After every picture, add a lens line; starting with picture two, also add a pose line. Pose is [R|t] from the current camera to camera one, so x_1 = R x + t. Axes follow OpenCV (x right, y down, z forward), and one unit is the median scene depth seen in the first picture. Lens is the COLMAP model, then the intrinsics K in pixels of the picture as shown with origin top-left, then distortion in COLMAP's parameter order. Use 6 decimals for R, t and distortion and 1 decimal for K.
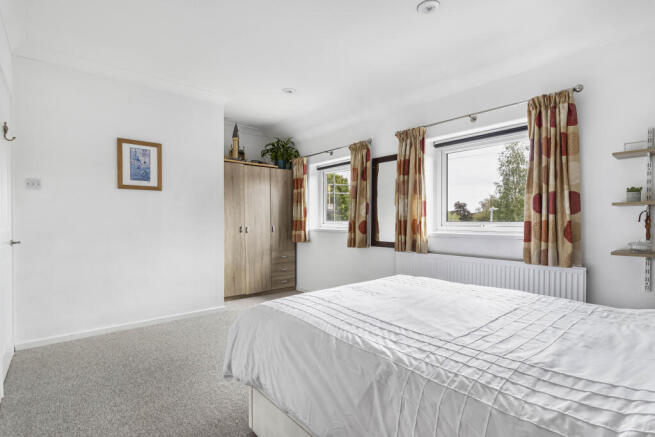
lens RADIAL K [[311.2, 0, 337.3], [0, 311.2, 219.3], [0, 0, 1]] dist [0.000921, 0.000260]
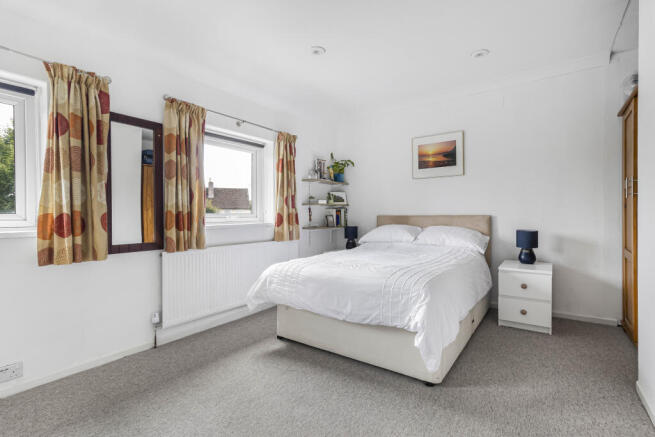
lens RADIAL K [[311.2, 0, 337.3], [0, 311.2, 219.3], [0, 0, 1]] dist [0.000921, 0.000260]
pose [[-0.241228, -0.020169, 0.970259, -0.754463], [-0.000850, 0.999788, 0.020571, 0.004797], [-0.970468, 0.004138, -0.241194, 0.911032]]
